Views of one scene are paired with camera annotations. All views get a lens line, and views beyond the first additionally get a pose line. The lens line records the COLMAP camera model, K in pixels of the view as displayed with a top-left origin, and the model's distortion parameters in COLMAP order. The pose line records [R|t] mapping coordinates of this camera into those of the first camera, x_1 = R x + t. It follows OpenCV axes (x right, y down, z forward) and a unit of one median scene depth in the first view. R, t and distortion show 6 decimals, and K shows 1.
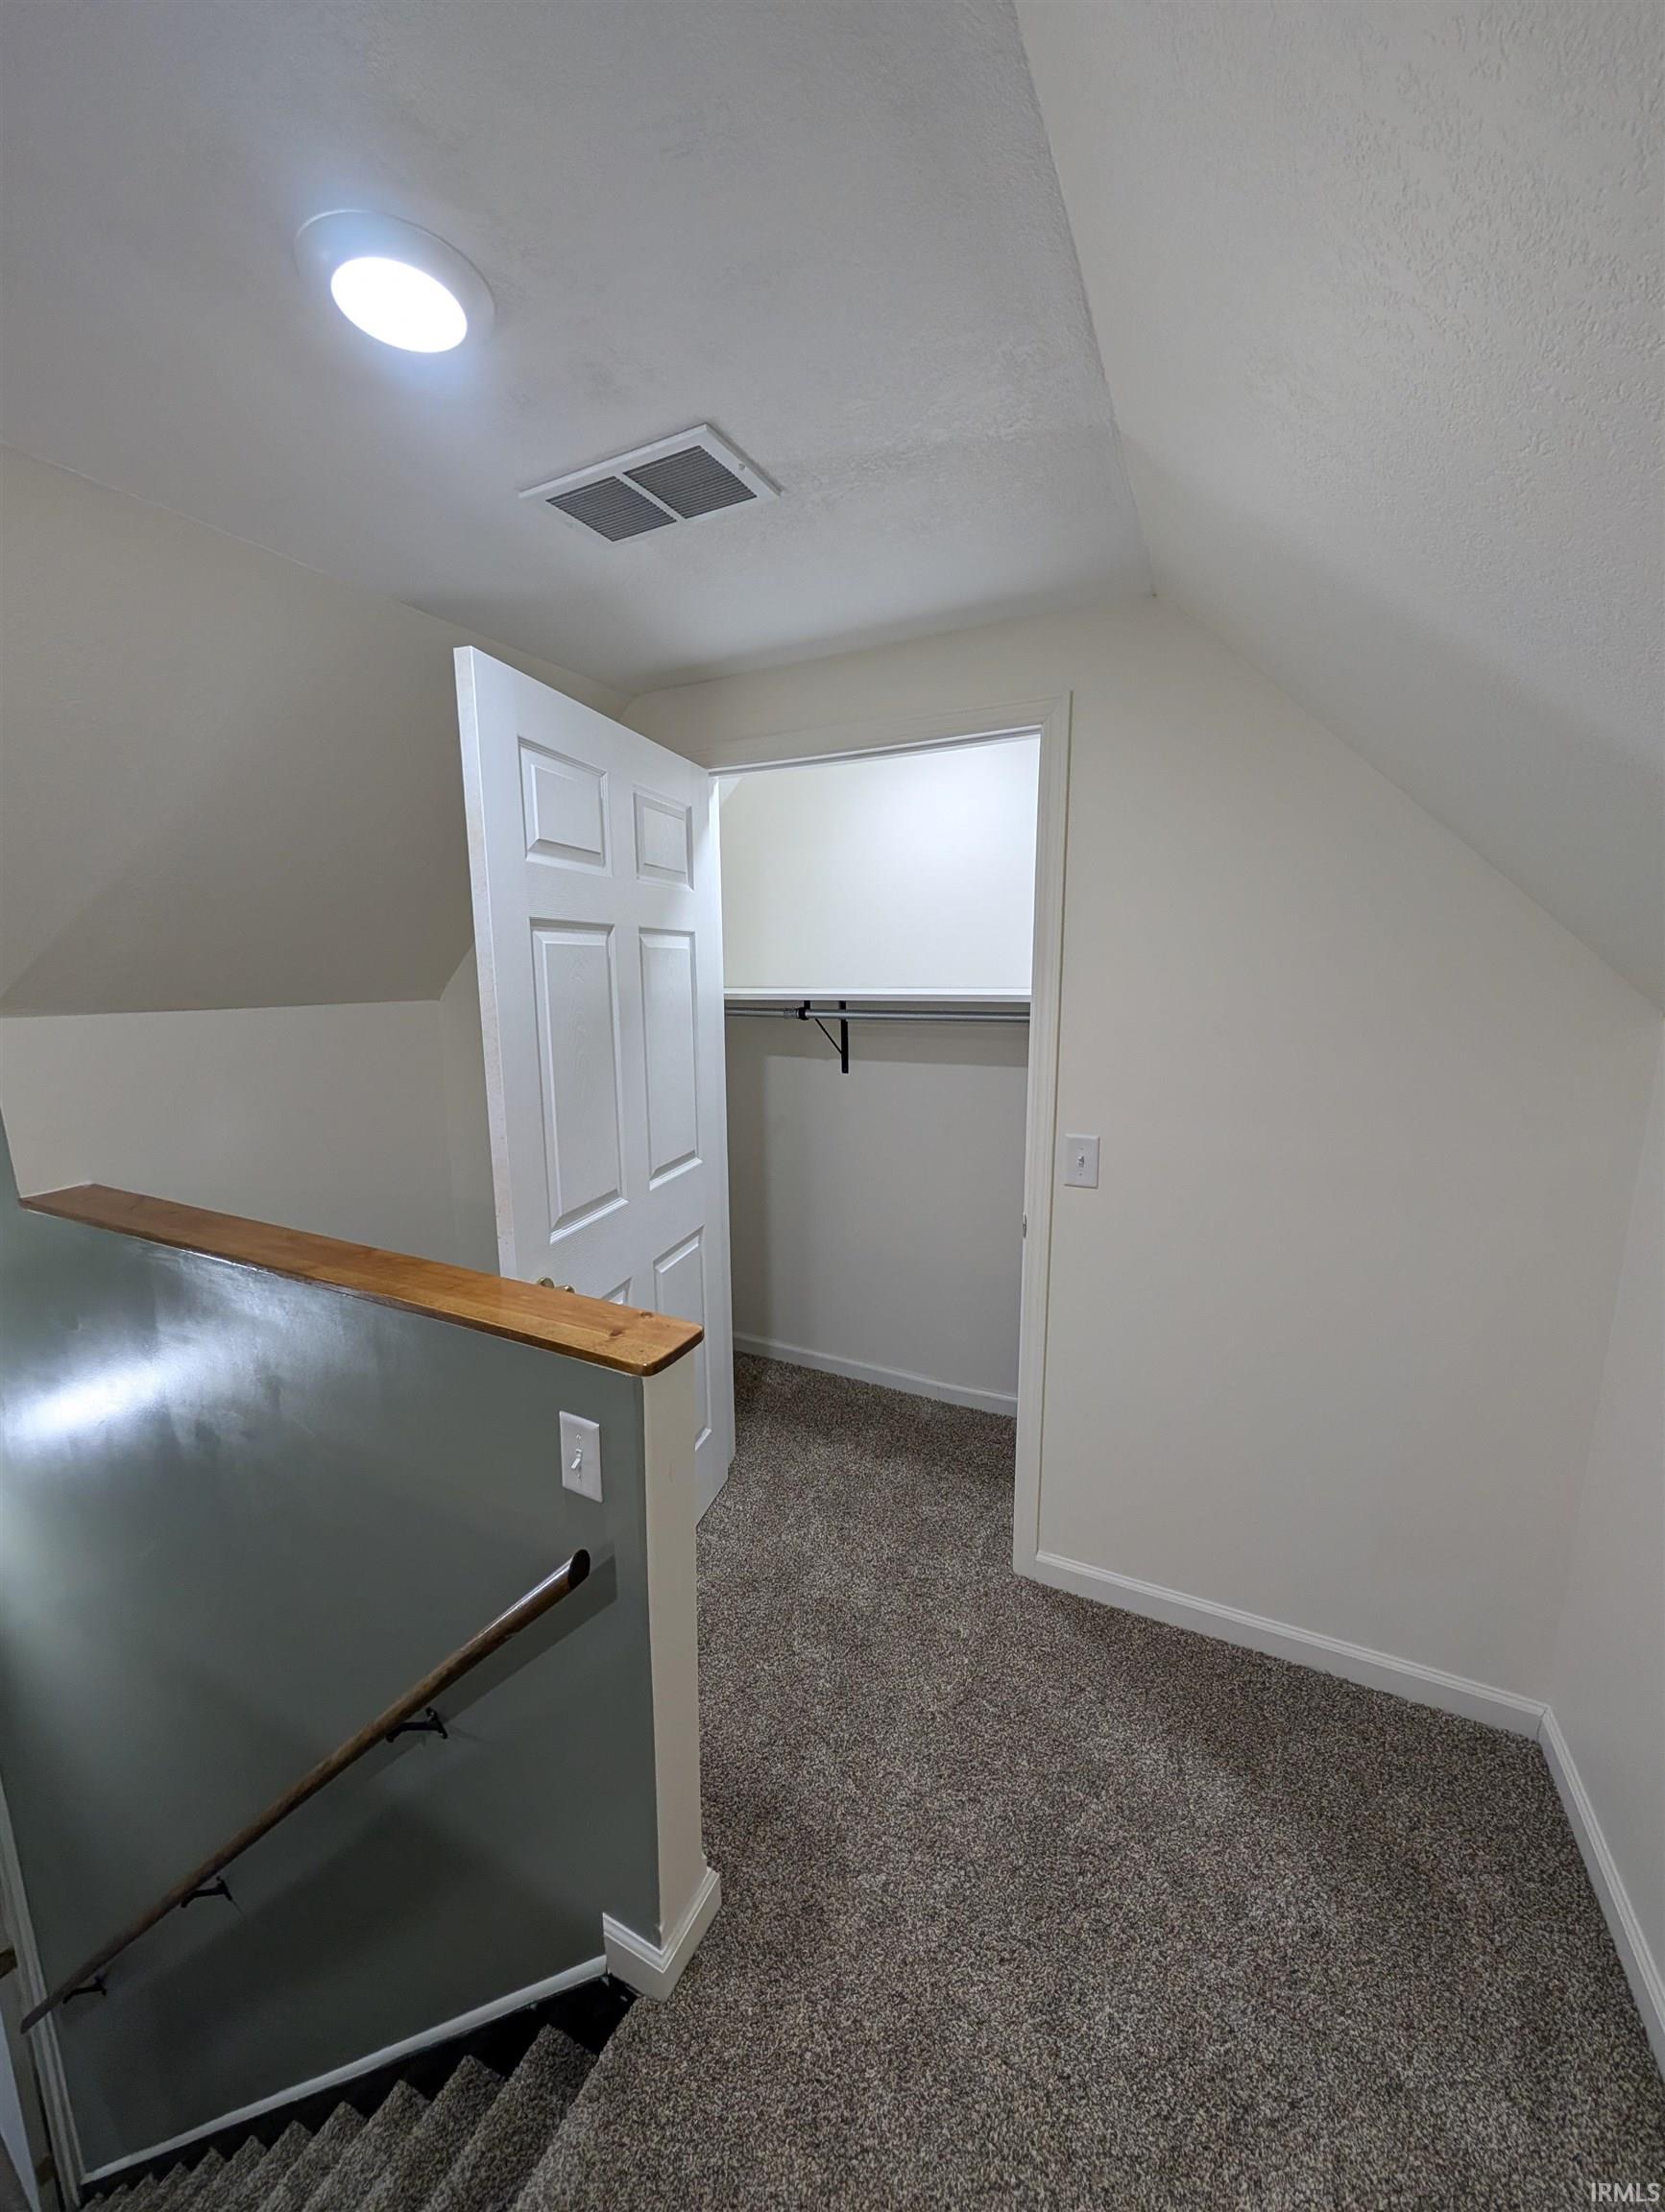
lens RADIAL K [[835.4, 0, 819.2], [0, 835.4, 1100.2], [0, 0, 1]] dist [-0.000967, 0.001389]
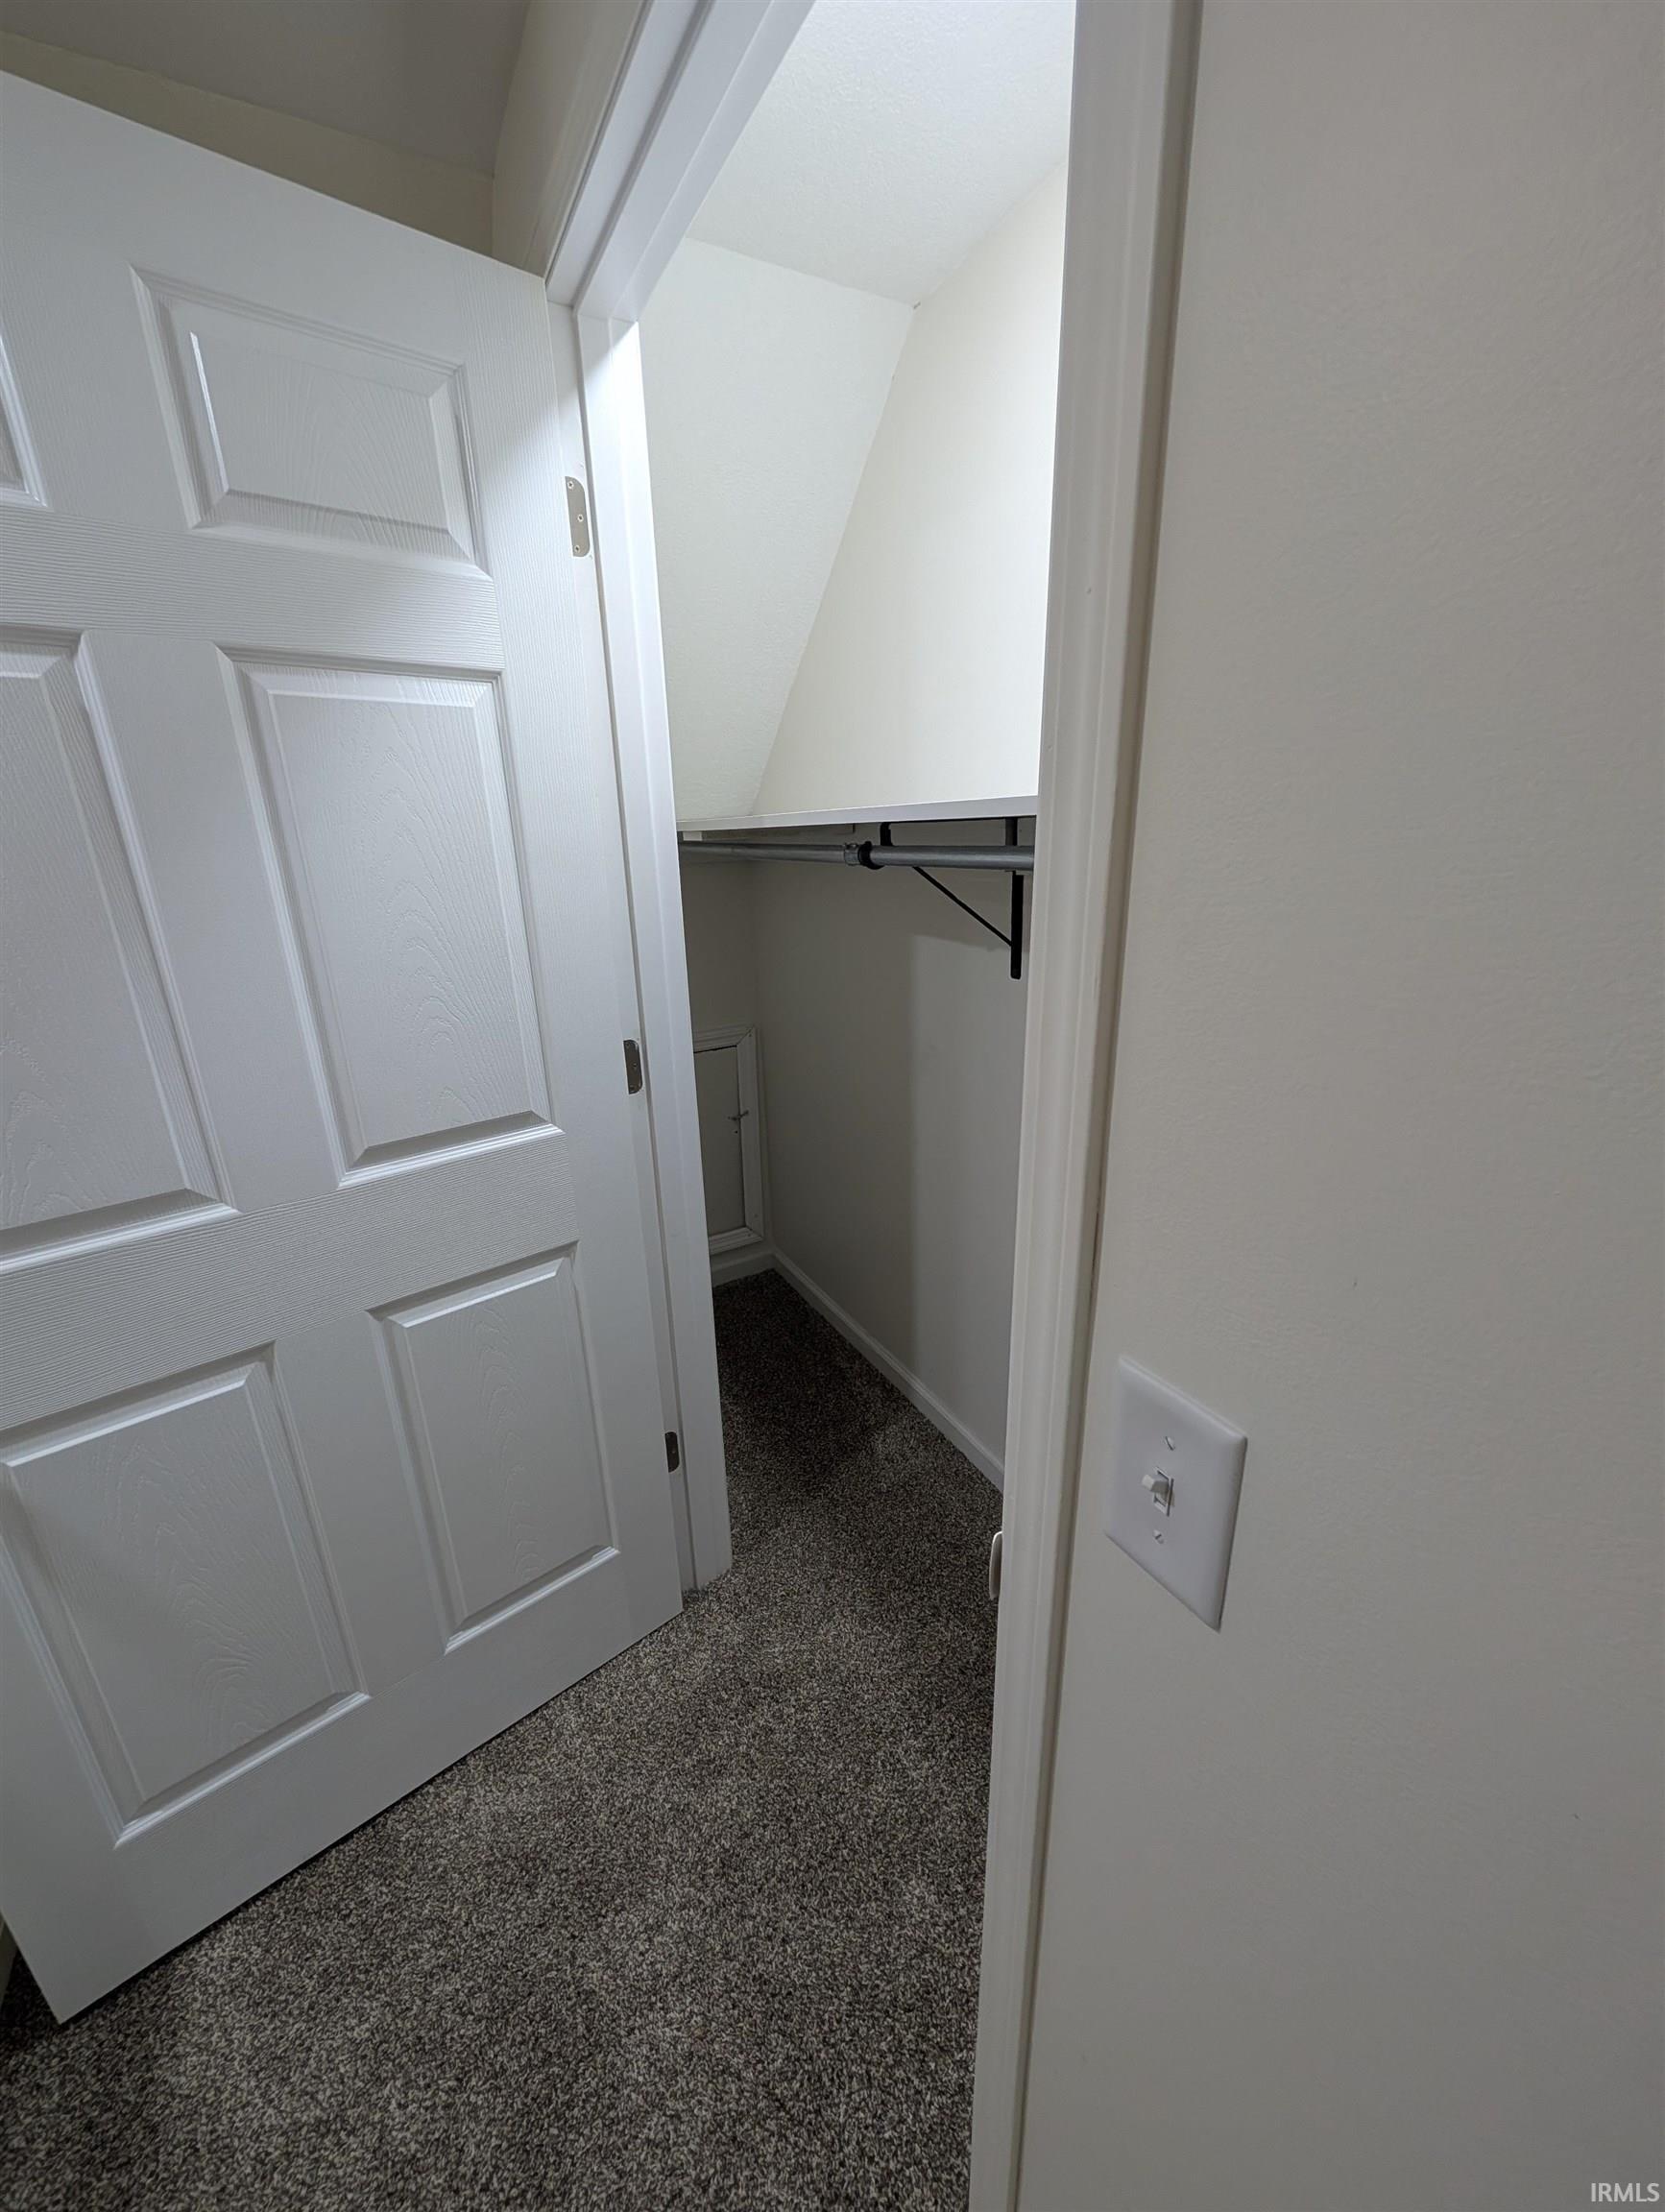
lens RADIAL K [[835.4, 0, 824.2], [0, 835.4, 1099.0], [0, 0, 1]] dist [-0.000967, 0.001389]
pose [[0.826664, 0.161378, -0.539058, 0.301597], [-0.071515, 0.980355, 0.183819, -0.061850], [0.558132, -0.113405, 0.821966, 0.677792]]
